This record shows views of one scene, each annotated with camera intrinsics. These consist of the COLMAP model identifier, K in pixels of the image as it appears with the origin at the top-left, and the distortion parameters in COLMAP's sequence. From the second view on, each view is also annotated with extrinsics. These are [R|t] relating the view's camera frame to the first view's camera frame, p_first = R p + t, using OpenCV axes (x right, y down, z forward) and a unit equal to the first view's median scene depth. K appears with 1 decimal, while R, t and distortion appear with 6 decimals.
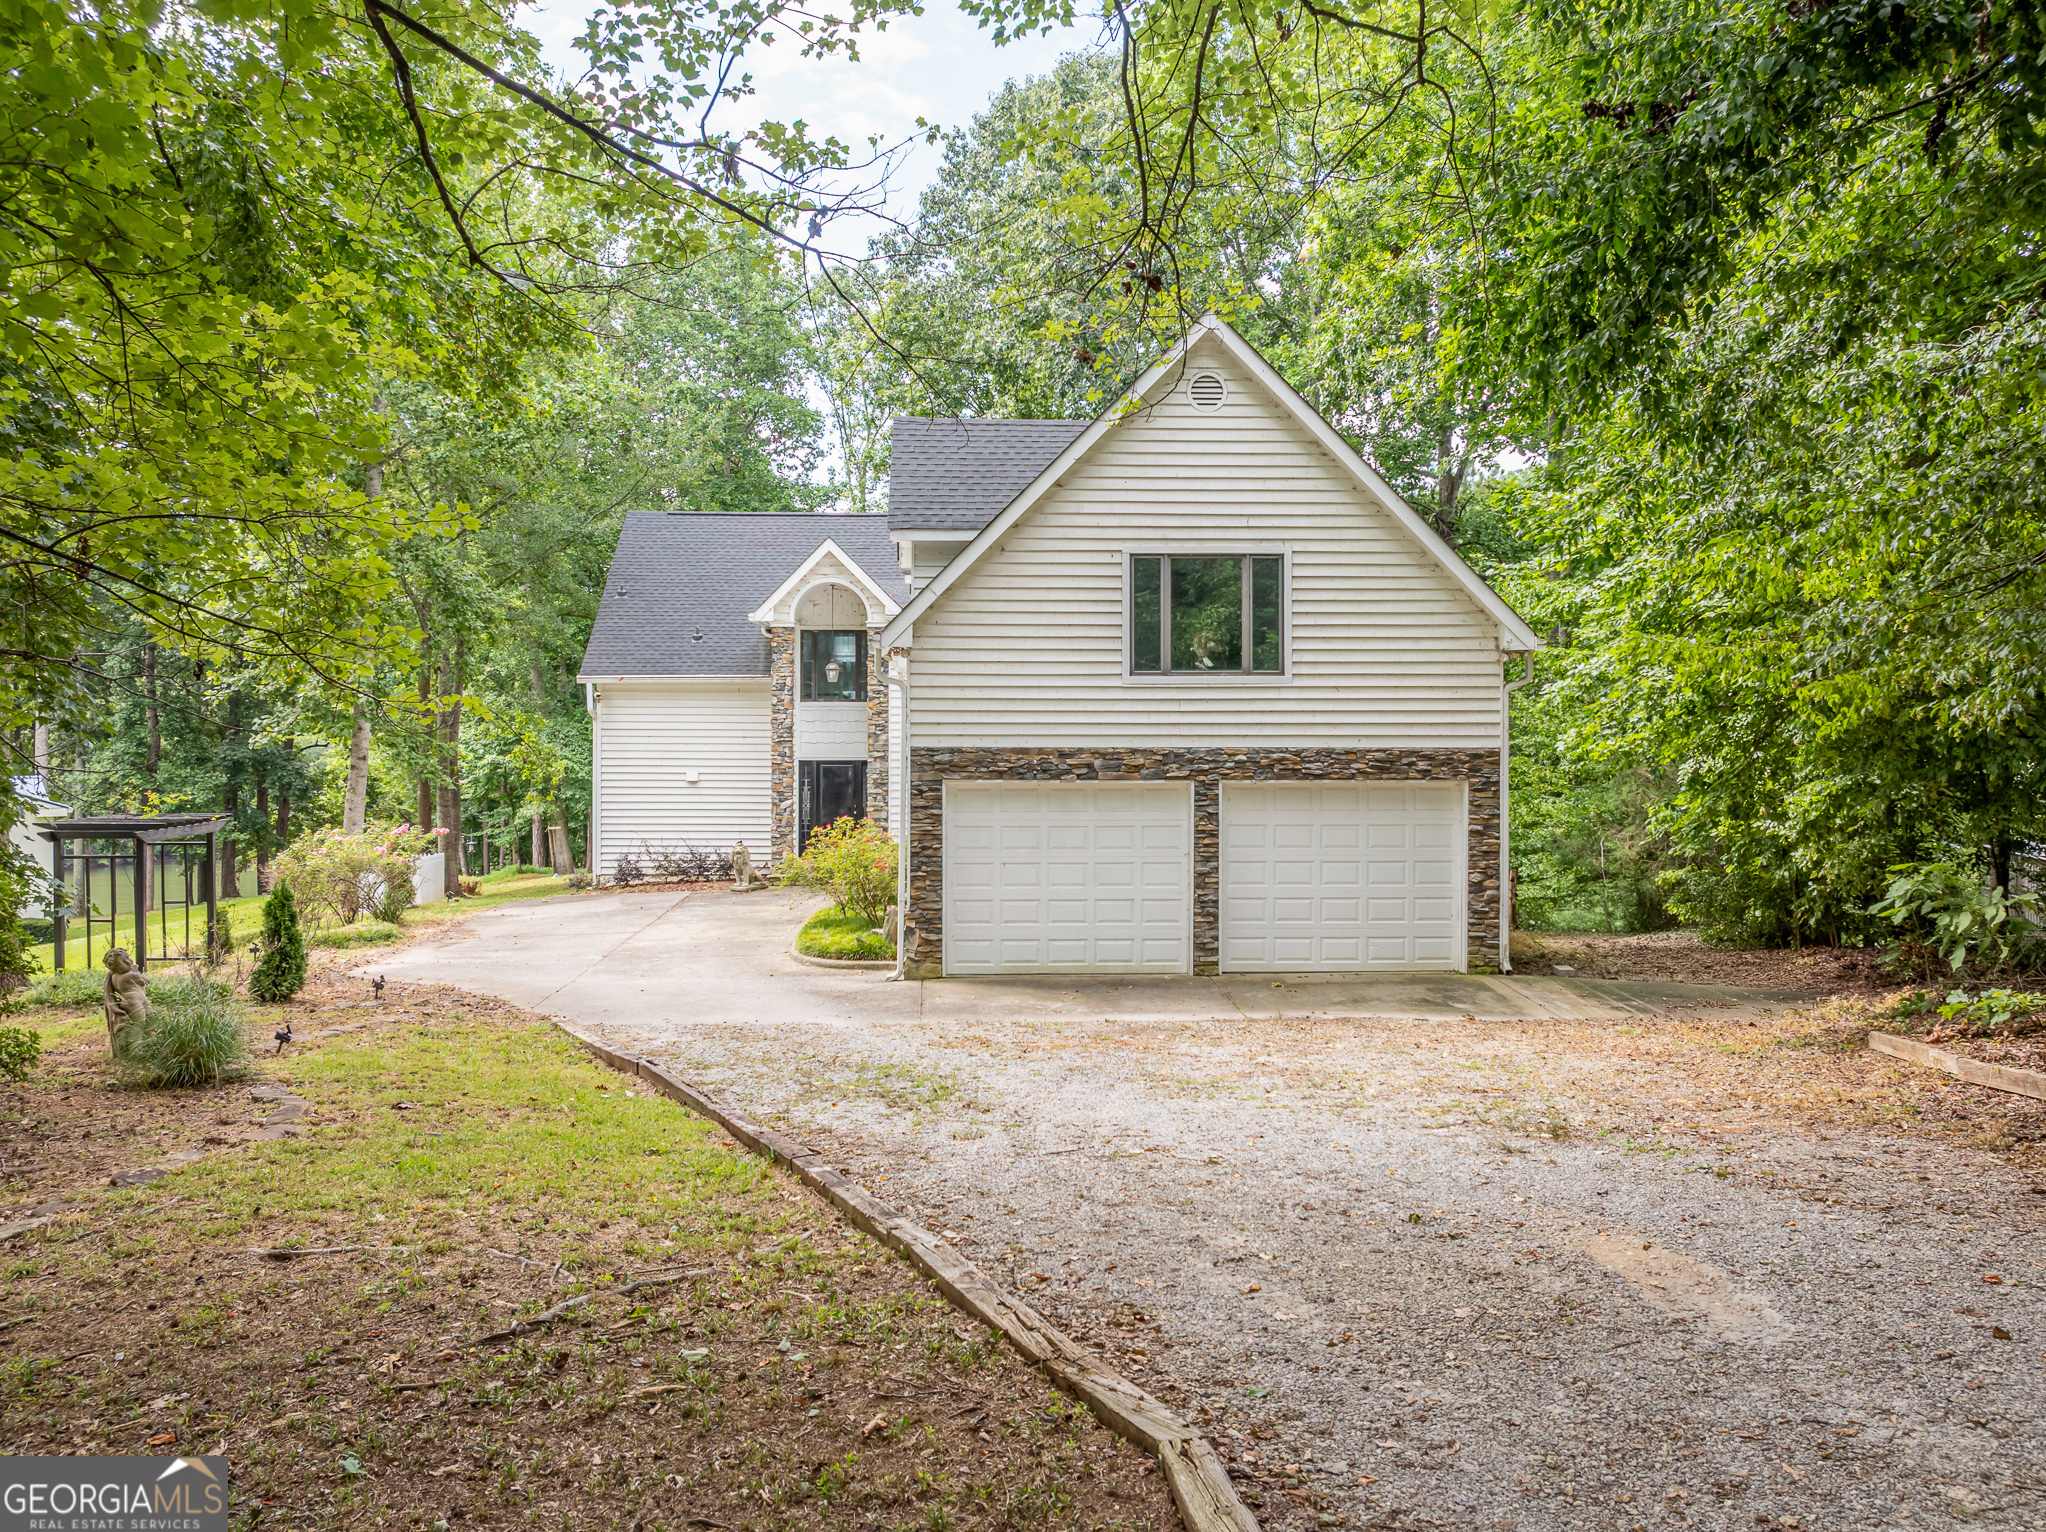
lens RADIAL K [[1445.0, 0, 1010.6], [0, 1445.0, 768.9], [0, 0, 1]] dist [-0.022095, -0.007677]
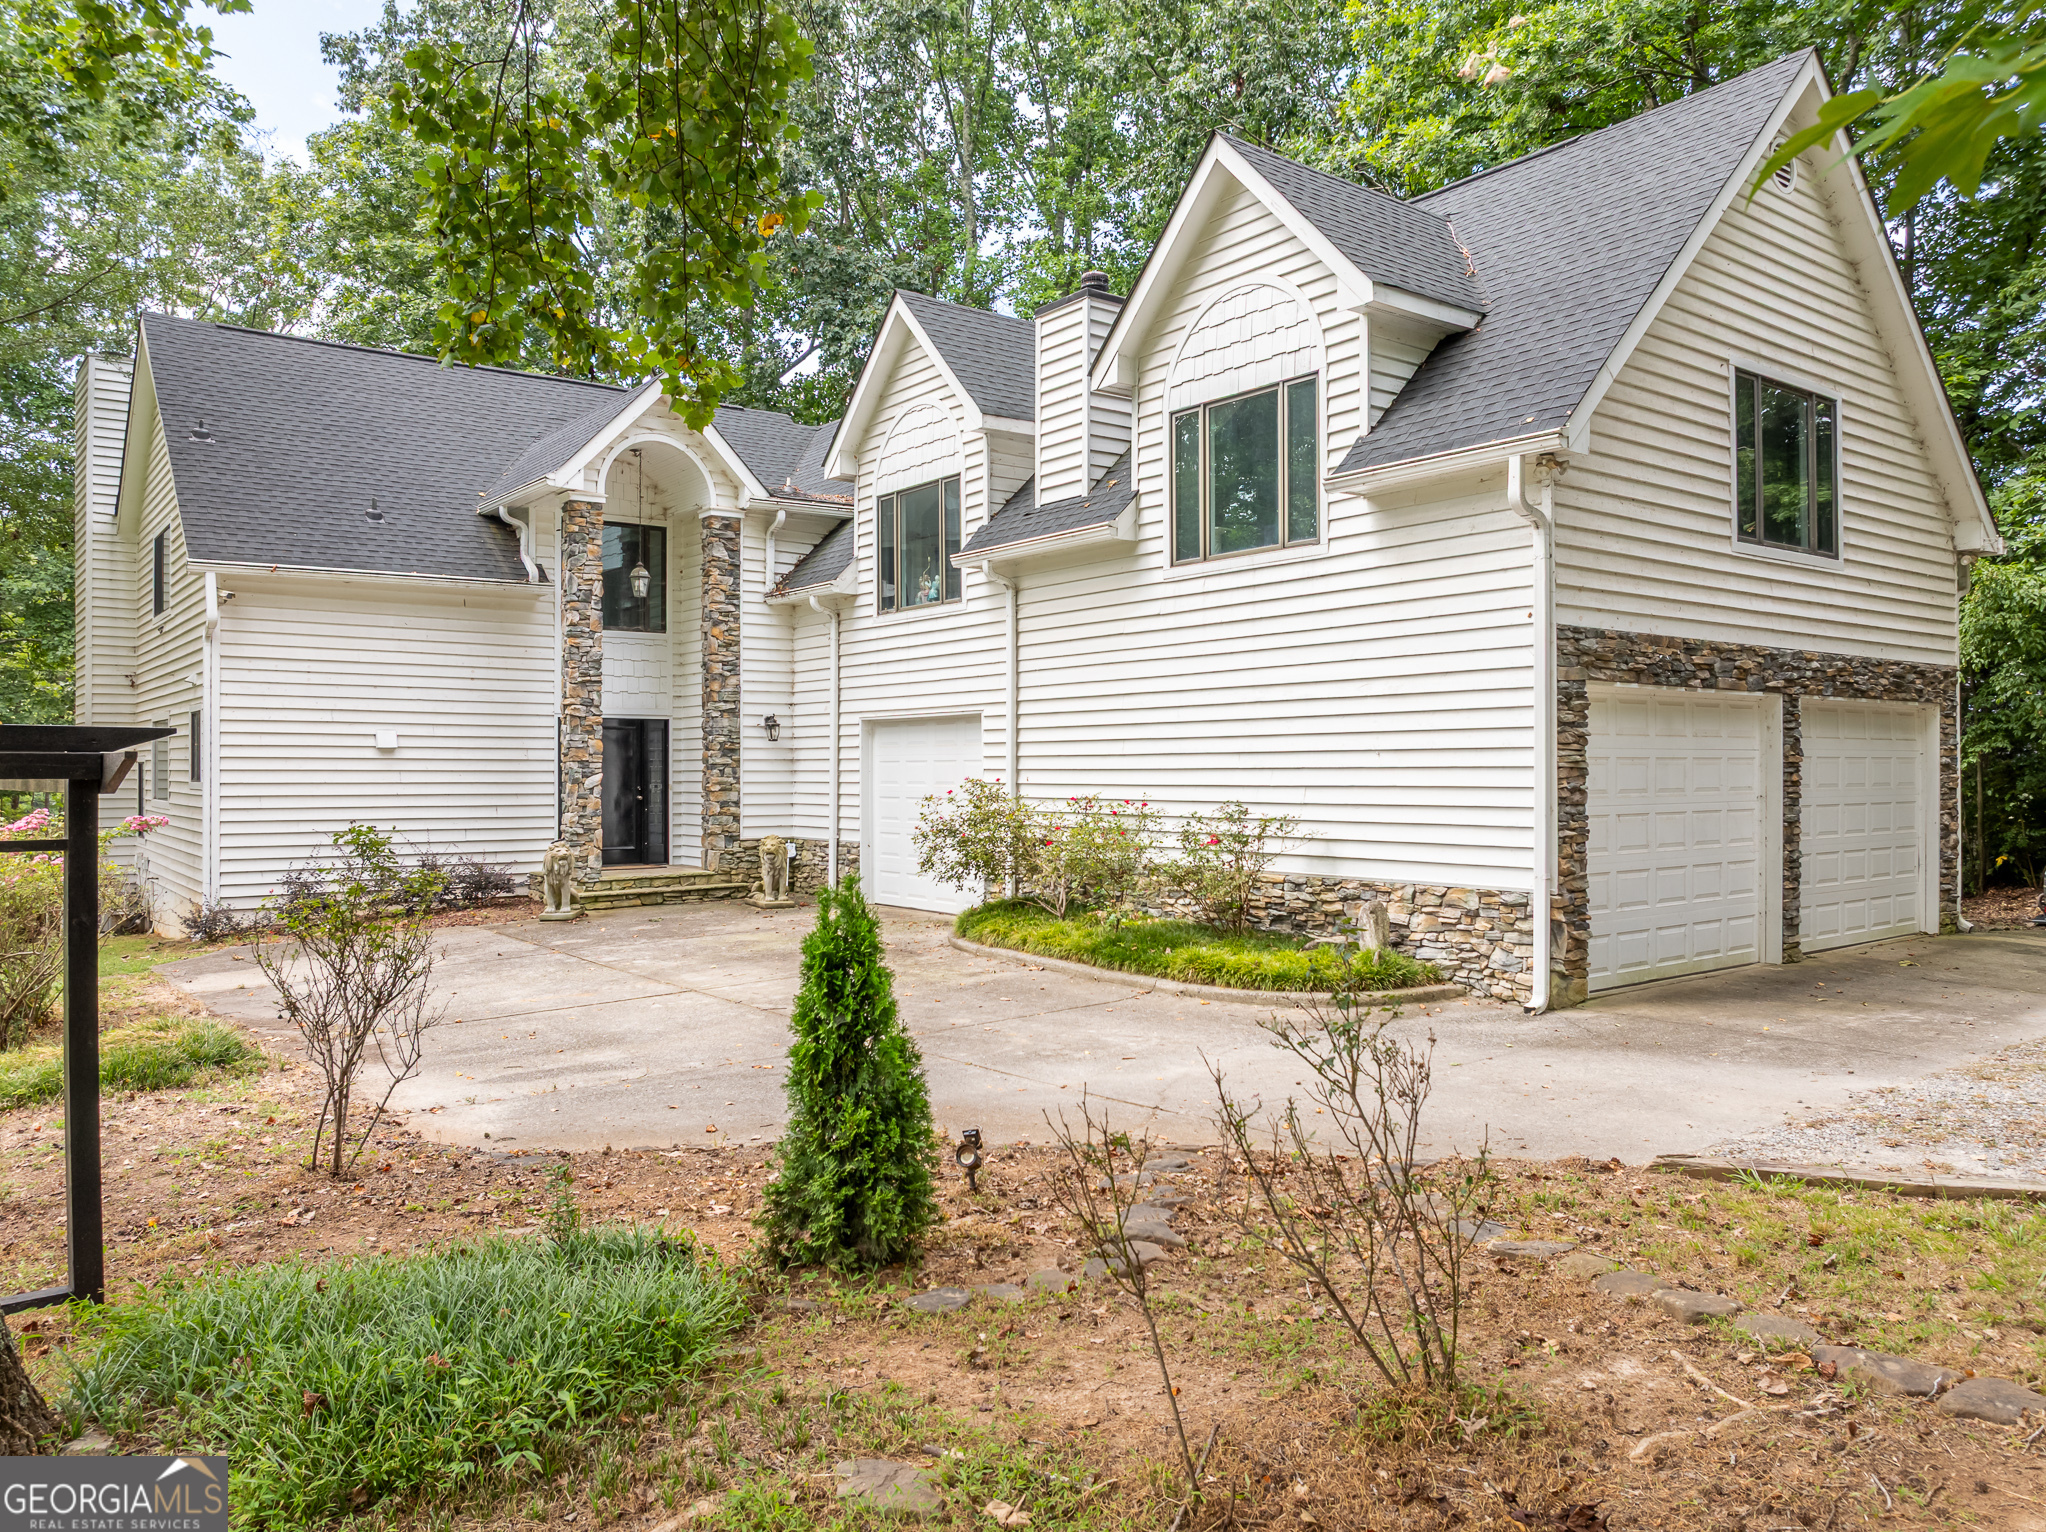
lens RADIAL K [[1445.0, 0, 1016.7], [0, 1445.0, 773.6], [0, 0, 1]] dist [-0.022095, -0.007677]
pose [[0.826056, -0.003538, 0.563577, -0.592613], [0.012679, 0.999844, -0.012307, 0.051751], [-0.563445, 0.017312, 0.825972, 0.620233]]
